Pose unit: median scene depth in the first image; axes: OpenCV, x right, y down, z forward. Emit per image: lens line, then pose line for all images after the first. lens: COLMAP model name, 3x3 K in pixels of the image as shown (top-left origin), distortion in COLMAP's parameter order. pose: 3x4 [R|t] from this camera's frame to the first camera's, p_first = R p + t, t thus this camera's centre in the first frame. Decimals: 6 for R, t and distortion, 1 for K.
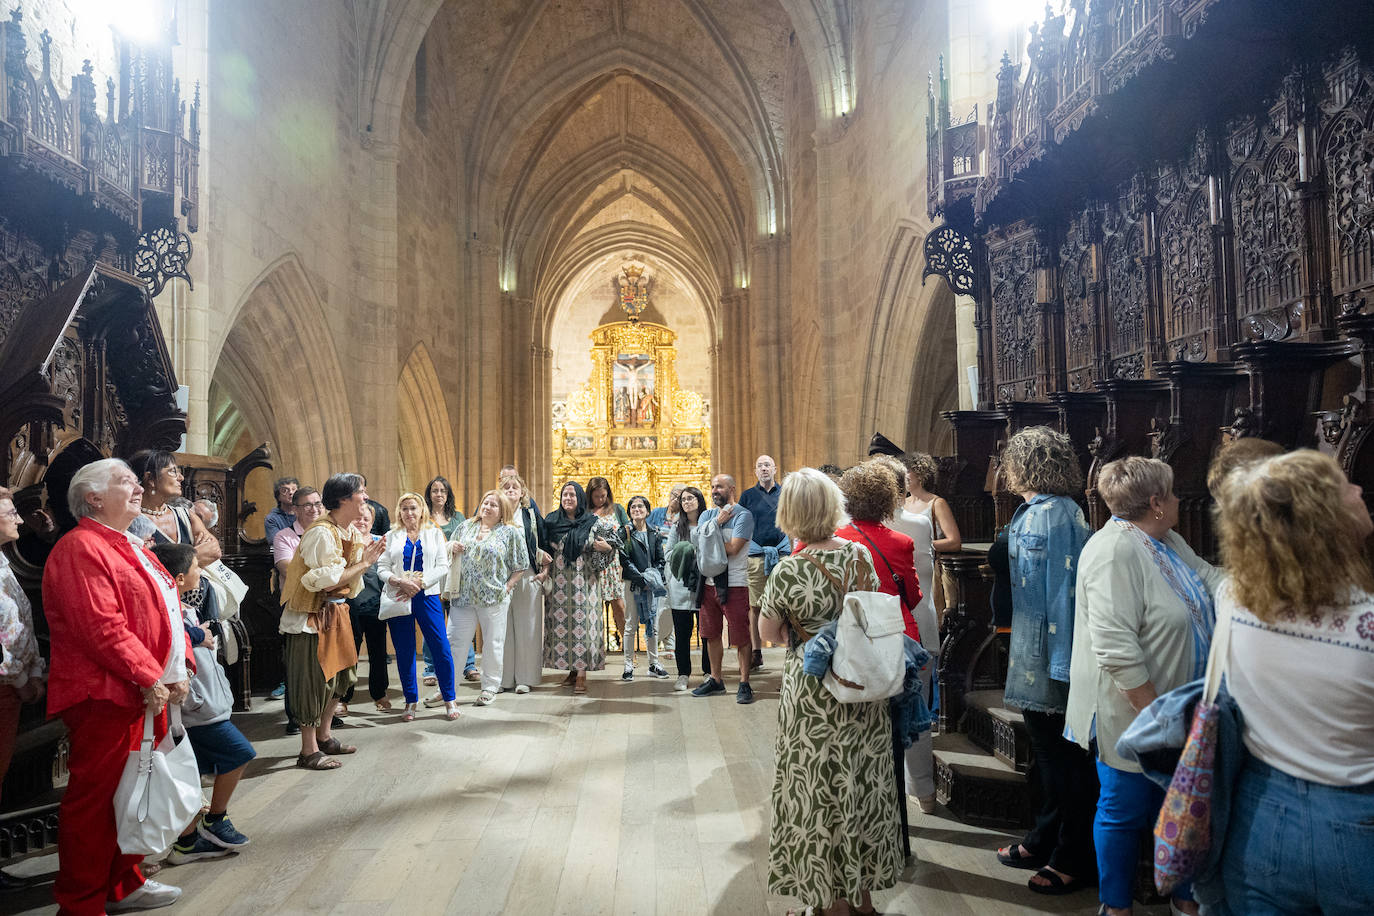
lens RADIAL K [[996.8, 0, 687.0], [0, 996.8, 458.0], [0, 0, 1]] dist [0.001258, 0.000934]
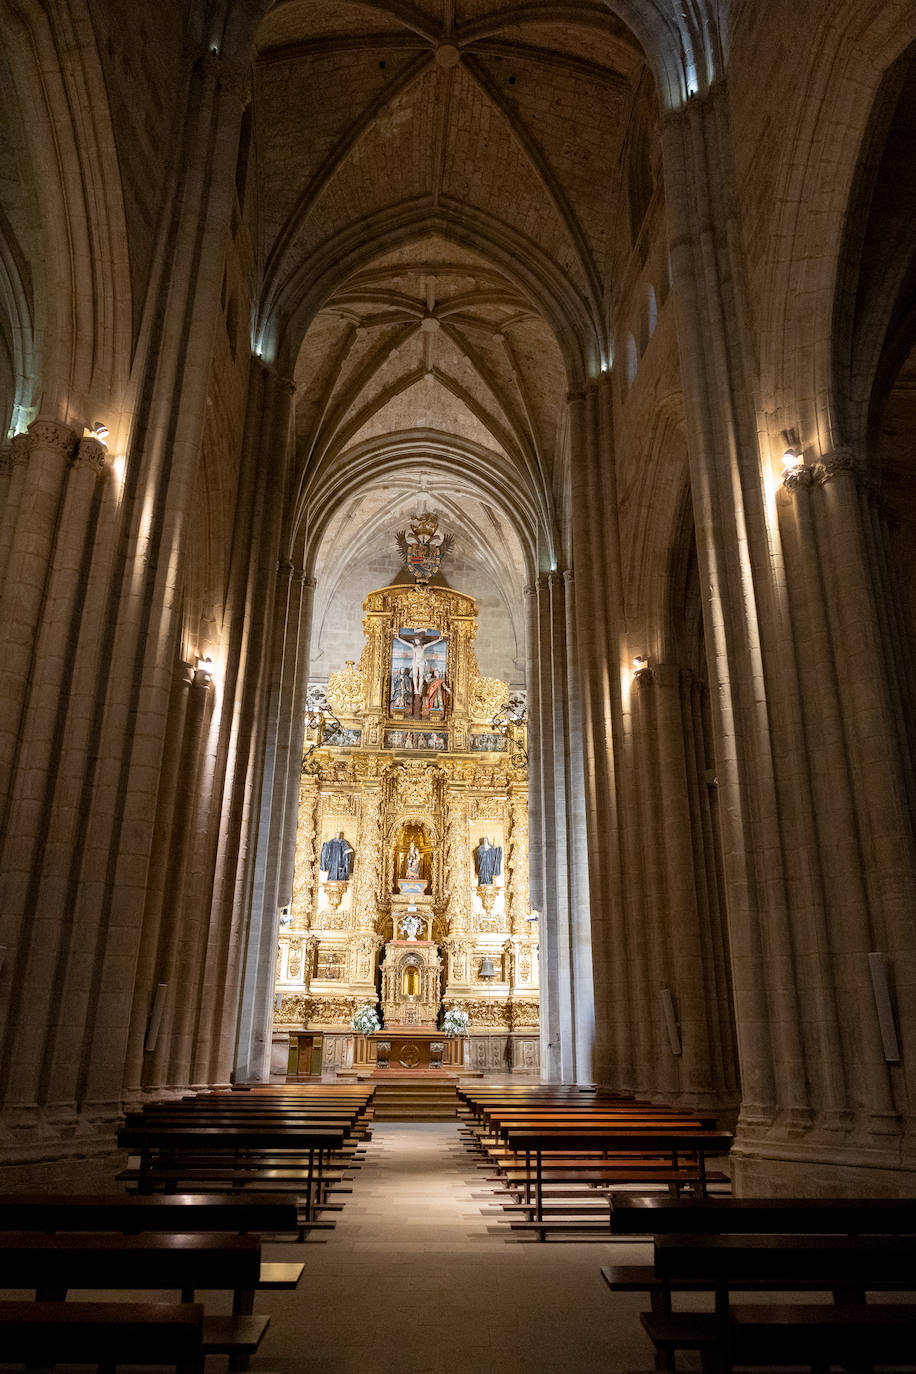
lens RADIAL K [[996.8, 0, 458.0], [0, 996.8, 687.0], [0, 0, 1]] dist [0.001258, 0.000934]
pose [[0.999447, 0.032076, 0.008806, -0.033216], [-0.027580, 0.947115, -0.319707, 0.201276], [-0.018596, 0.319288, 0.947475, 0.321578]]
